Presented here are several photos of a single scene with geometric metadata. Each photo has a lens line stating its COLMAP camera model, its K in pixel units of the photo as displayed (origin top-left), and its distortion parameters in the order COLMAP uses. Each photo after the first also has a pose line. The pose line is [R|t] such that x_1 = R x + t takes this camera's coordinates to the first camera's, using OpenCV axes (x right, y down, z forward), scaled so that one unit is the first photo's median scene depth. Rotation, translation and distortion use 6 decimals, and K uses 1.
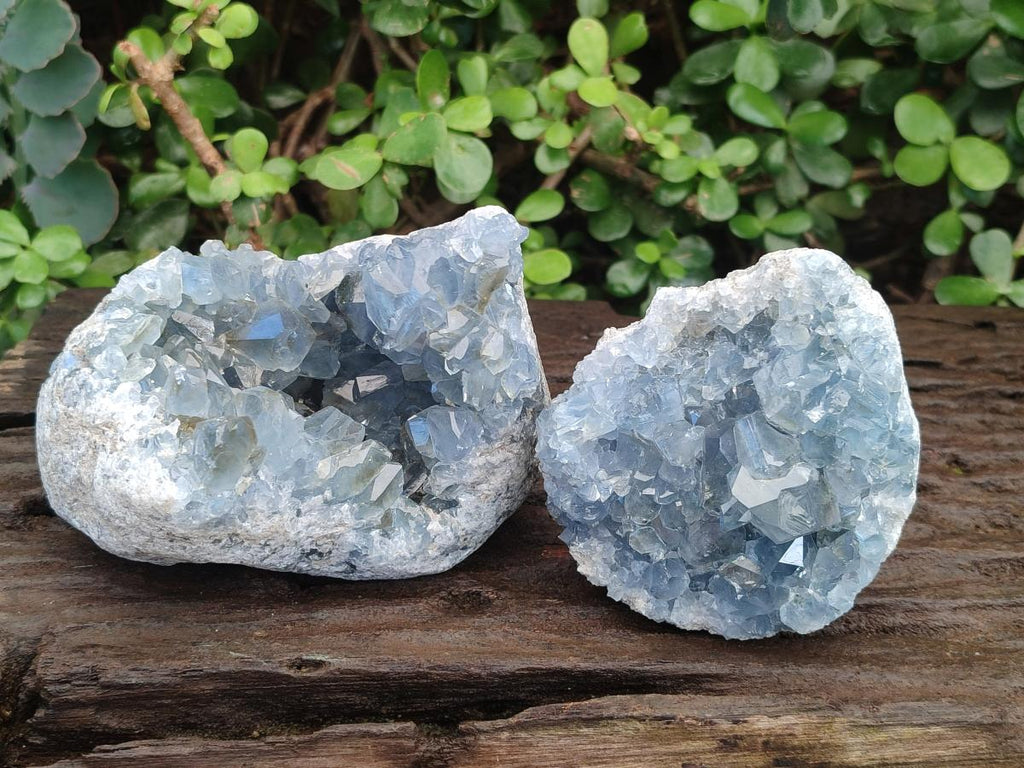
lens RADIAL K [[1493.0, 0, 503.9], [0, 1493.0, 385.4], [0, 0, 1]] dist [0.361503, -2.511396]
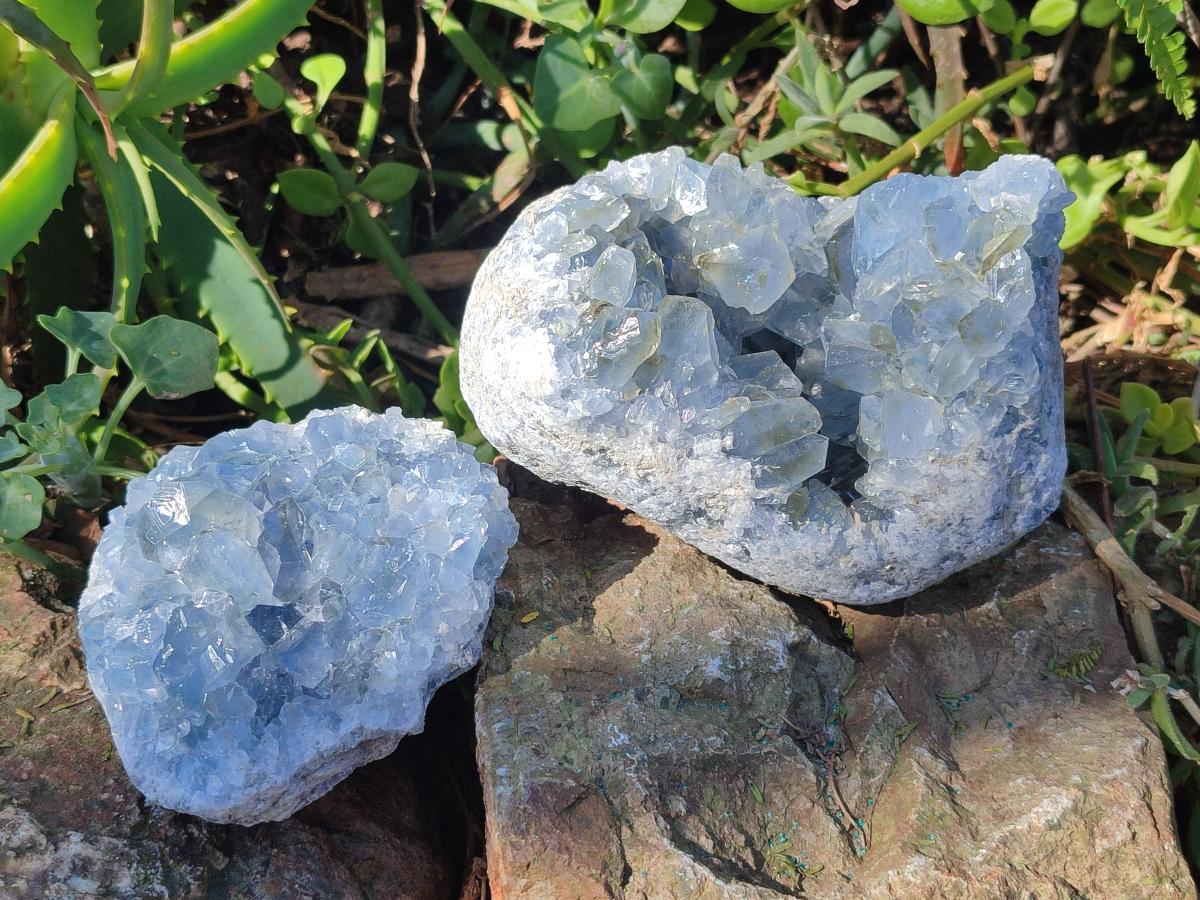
lens RADIAL K [[1749.6, 0, 590.5], [0, 1749.6, 451.6], [0, 0, 1]] dist [0.361503, -2.511396]
pose [[0.875540, 0.273876, -0.398022, 0.199308], [-0.307428, 0.951325, -0.021658, 0.120181], [0.372716, 0.141326, 0.917120, 0.085596]]
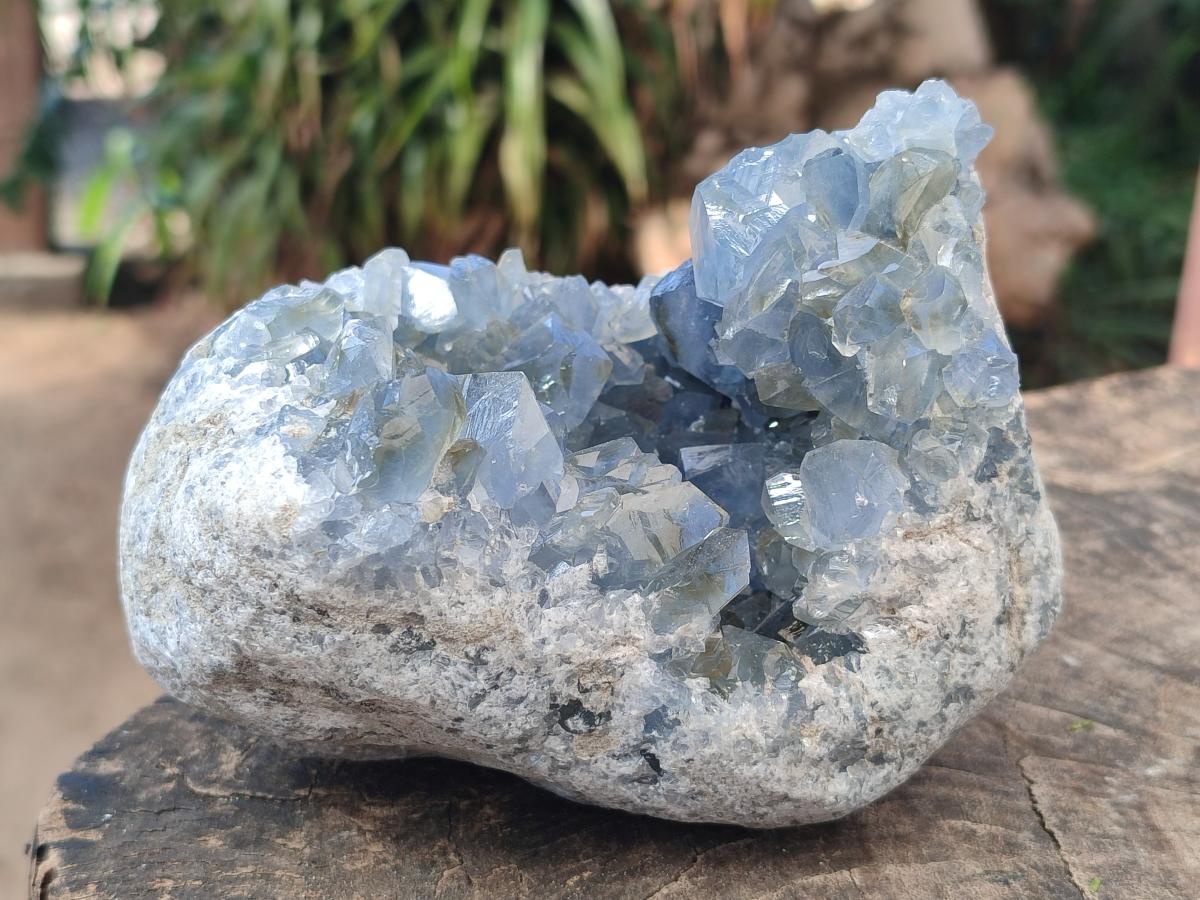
lens RADIAL K [[1749.6, 0, 590.5], [0, 1749.6, 451.6], [0, 0, 1]] dist [0.361503, -2.511396]
pose [[0.976061, -0.021091, -0.216473, 0.011070], [-0.063002, 0.925199, -0.374217, 0.259269], [0.208173, 0.378896, 0.901721, 0.433125]]
